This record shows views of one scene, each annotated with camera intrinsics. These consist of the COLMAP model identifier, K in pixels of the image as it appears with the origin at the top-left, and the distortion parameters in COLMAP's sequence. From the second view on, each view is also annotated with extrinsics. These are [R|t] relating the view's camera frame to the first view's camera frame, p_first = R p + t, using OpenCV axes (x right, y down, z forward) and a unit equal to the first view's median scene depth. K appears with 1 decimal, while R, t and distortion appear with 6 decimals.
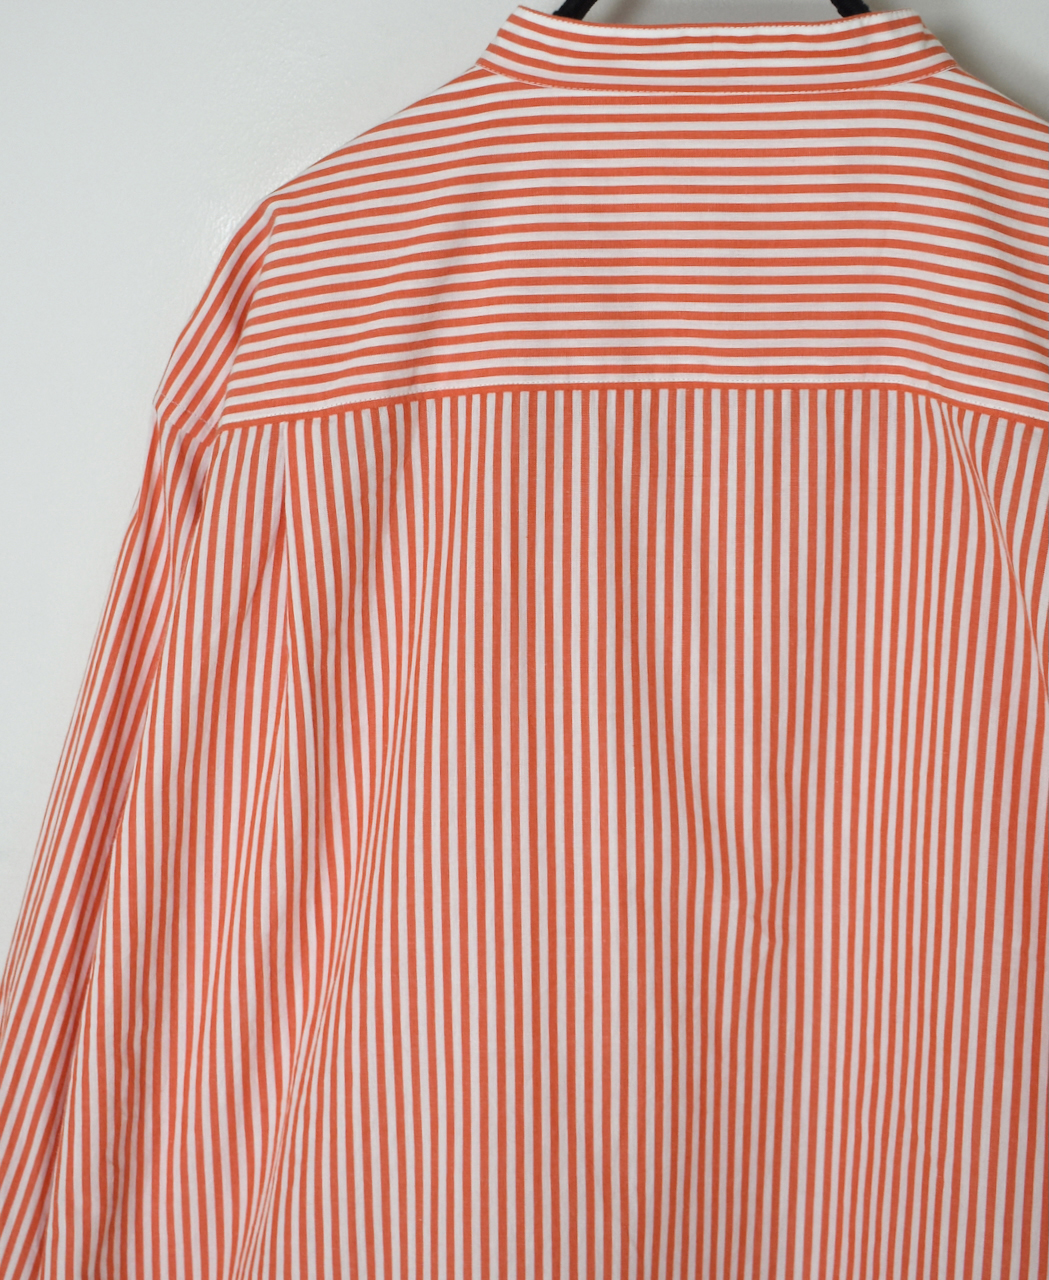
lens RADIAL K [[1957.2, 0, 521.4], [0, 1957.2, 636.9], [0, 0, 1]] dist [-0.066373, 0.000000]
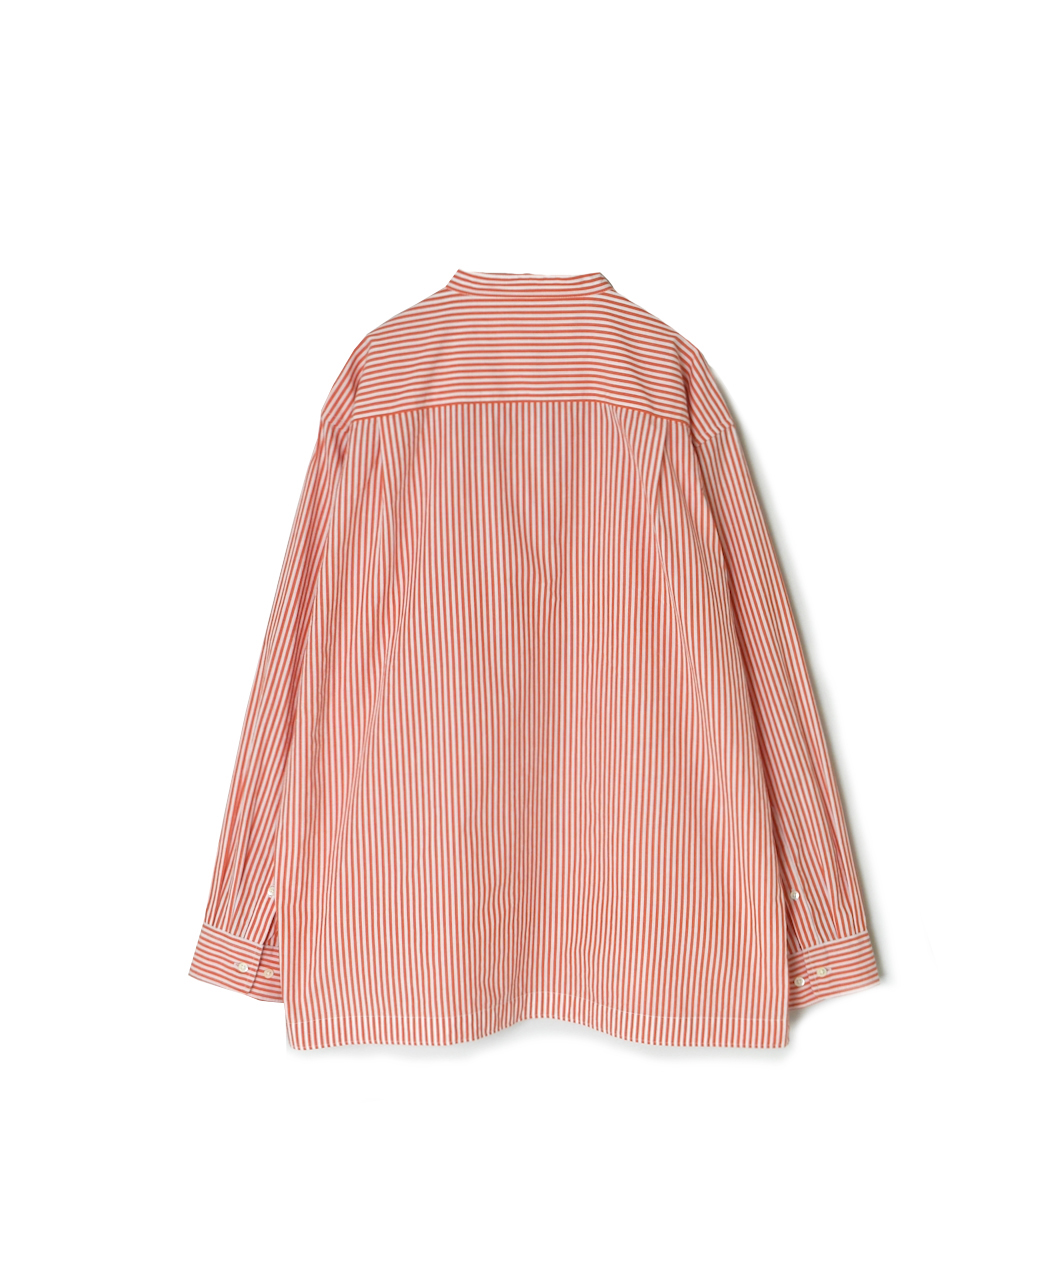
lens RADIAL K [[995.3, 0, 526.5], [0, 995.3, 643.9], [0, 0, 1]] dist [-0.056498, -0.001115]
pose [[0.989343, -0.044595, 0.138607, -0.125130], [0.033902, 0.996332, 0.078576, 0.110922], [-0.141603, -0.073039, 0.987225, -0.460600]]
